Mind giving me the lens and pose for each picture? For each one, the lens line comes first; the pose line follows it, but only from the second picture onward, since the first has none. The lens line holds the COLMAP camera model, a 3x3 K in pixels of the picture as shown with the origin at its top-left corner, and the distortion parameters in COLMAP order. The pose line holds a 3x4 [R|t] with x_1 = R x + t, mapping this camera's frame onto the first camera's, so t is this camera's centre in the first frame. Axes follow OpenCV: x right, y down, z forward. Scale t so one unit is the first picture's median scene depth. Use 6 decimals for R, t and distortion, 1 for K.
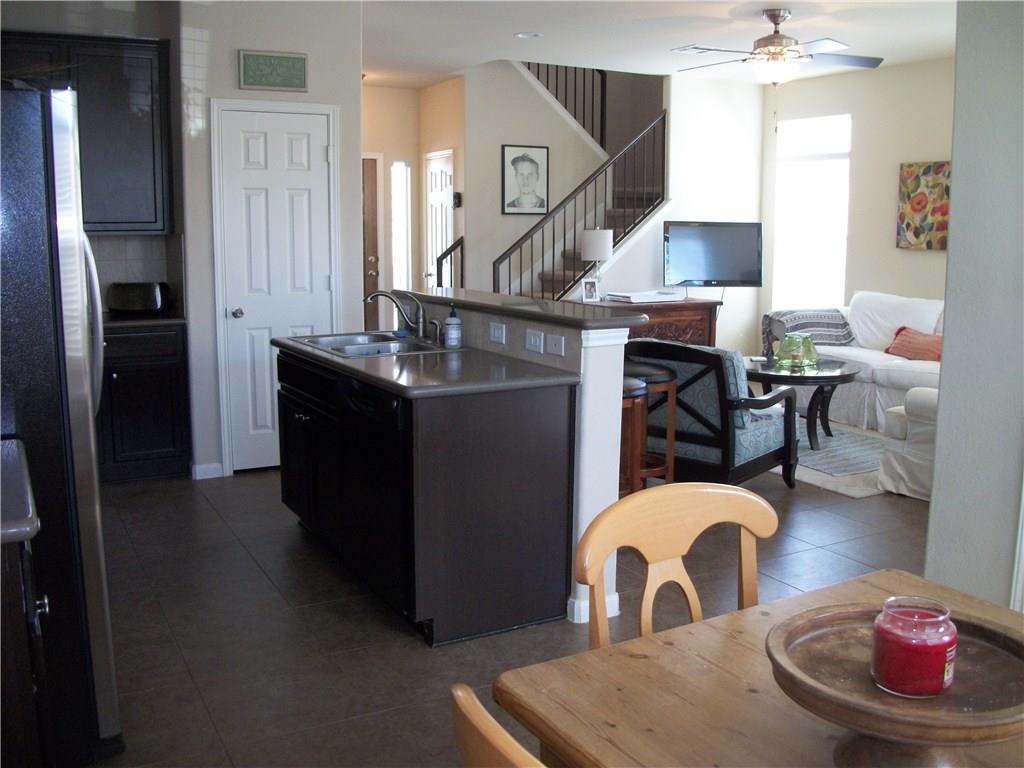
lens RADIAL K [[964.9, 0, 515.2], [0, 964.9, 390.2], [0, 0, 1]] dist [-0.105782, 0.000000]
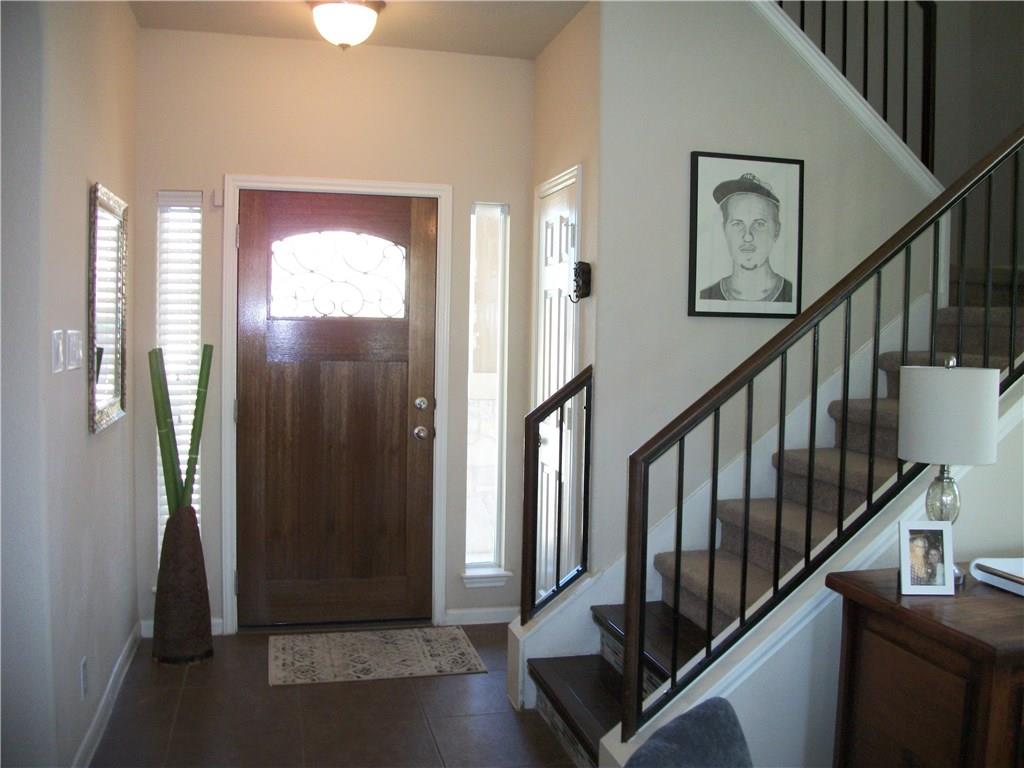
lens RADIAL K [[964.9, 0, 520.8], [0, 964.9, 378.5], [0, 0, 1]] dist [-0.105782, 0.000000]
pose [[0.969421, 0.031398, -0.243385, 0.018930], [-0.057938, 0.993027, -0.102663, -0.108925], [0.238465, 0.113625, 0.964481, 0.585069]]
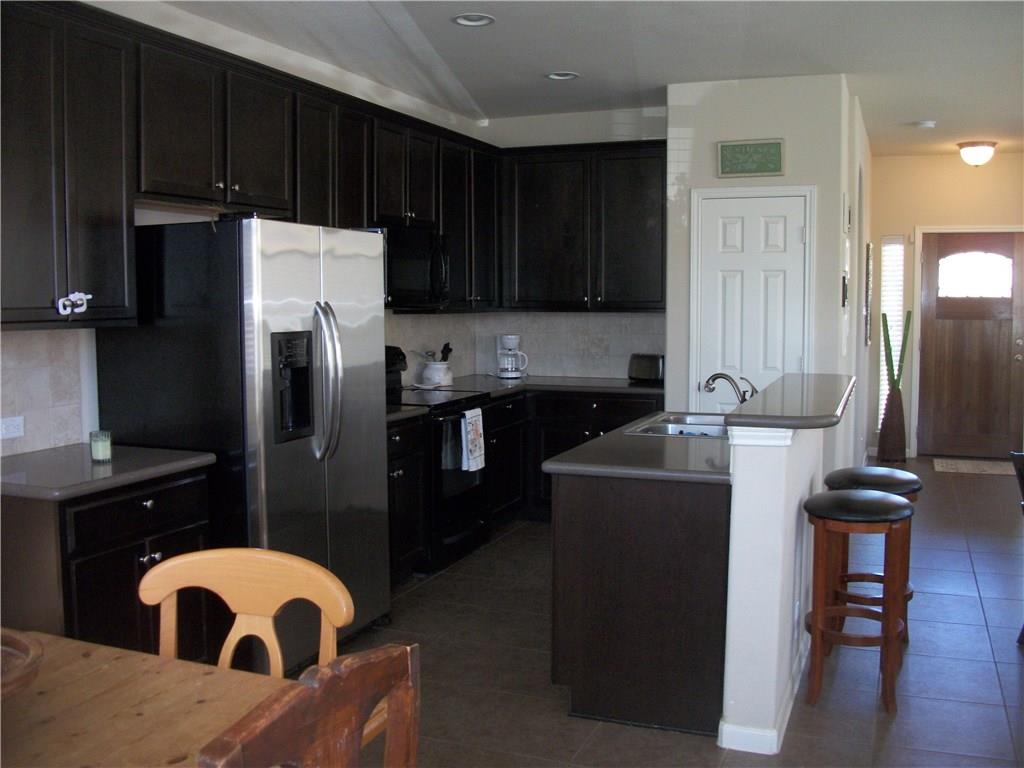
lens RADIAL K [[964.9, 0, 520.0], [0, 964.9, 376.3], [0, 0, 1]] dist [-0.105782, 0.000000]
pose [[0.635684, 0.053572, -0.770089, 0.244857], [-0.122711, 0.991917, -0.032290, -0.021099], [0.762134, 0.115025, 0.637119, 0.101491]]
